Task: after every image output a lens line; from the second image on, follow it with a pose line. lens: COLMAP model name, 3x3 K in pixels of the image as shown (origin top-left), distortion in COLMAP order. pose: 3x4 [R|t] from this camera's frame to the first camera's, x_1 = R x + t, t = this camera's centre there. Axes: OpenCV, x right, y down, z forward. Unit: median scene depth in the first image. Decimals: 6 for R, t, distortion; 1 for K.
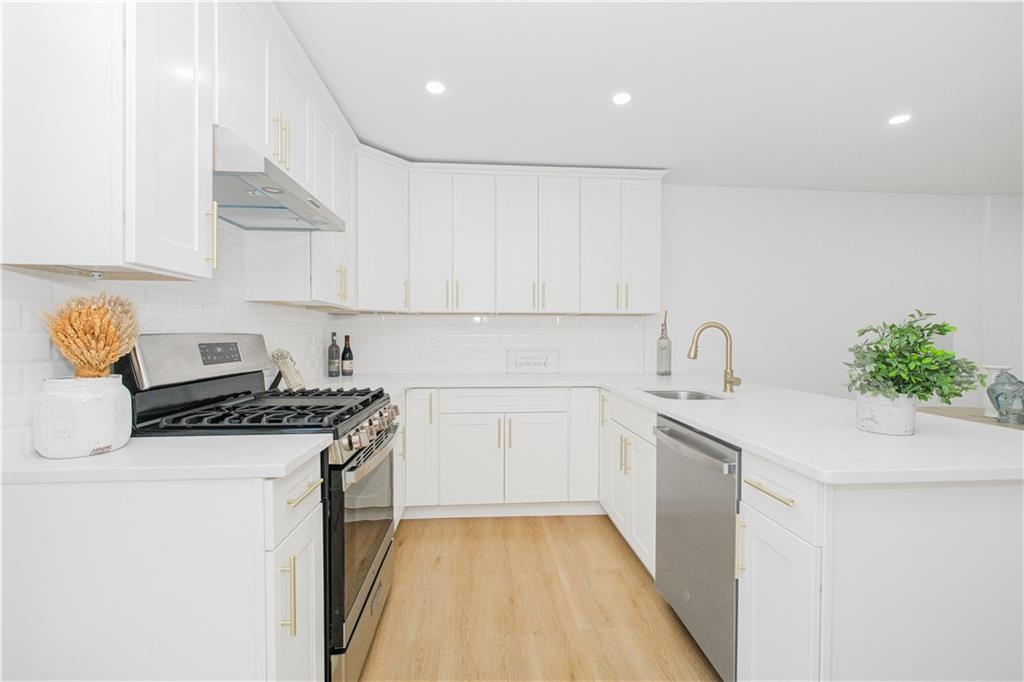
lens RADIAL K [[428.4, 0, 512.9], [0, 428.4, 339.4], [0, 0, 1]] dist [0.000704, -0.000162]
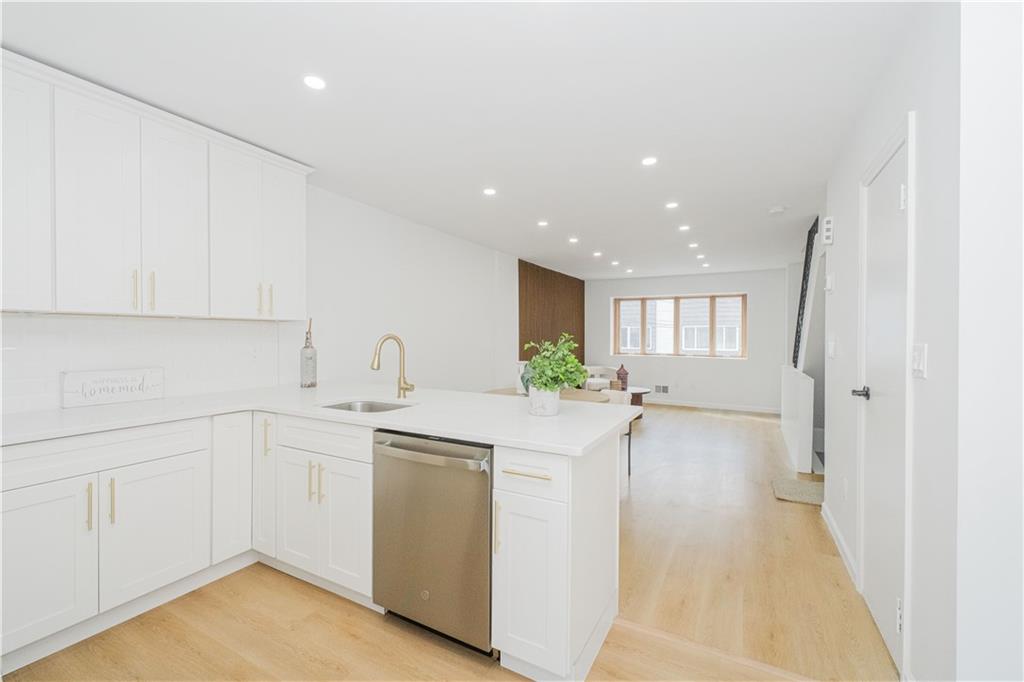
lens RADIAL K [[428.4, 0, 512.9], [0, 428.4, 339.4], [0, 0, 1]] dist [0.000704, -0.000162]
pose [[0.548077, -0.005730, 0.836408, -0.263741], [0.005486, 0.999980, 0.003255, -0.029654], [-0.836410, 0.002805, 0.548097, 0.166081]]
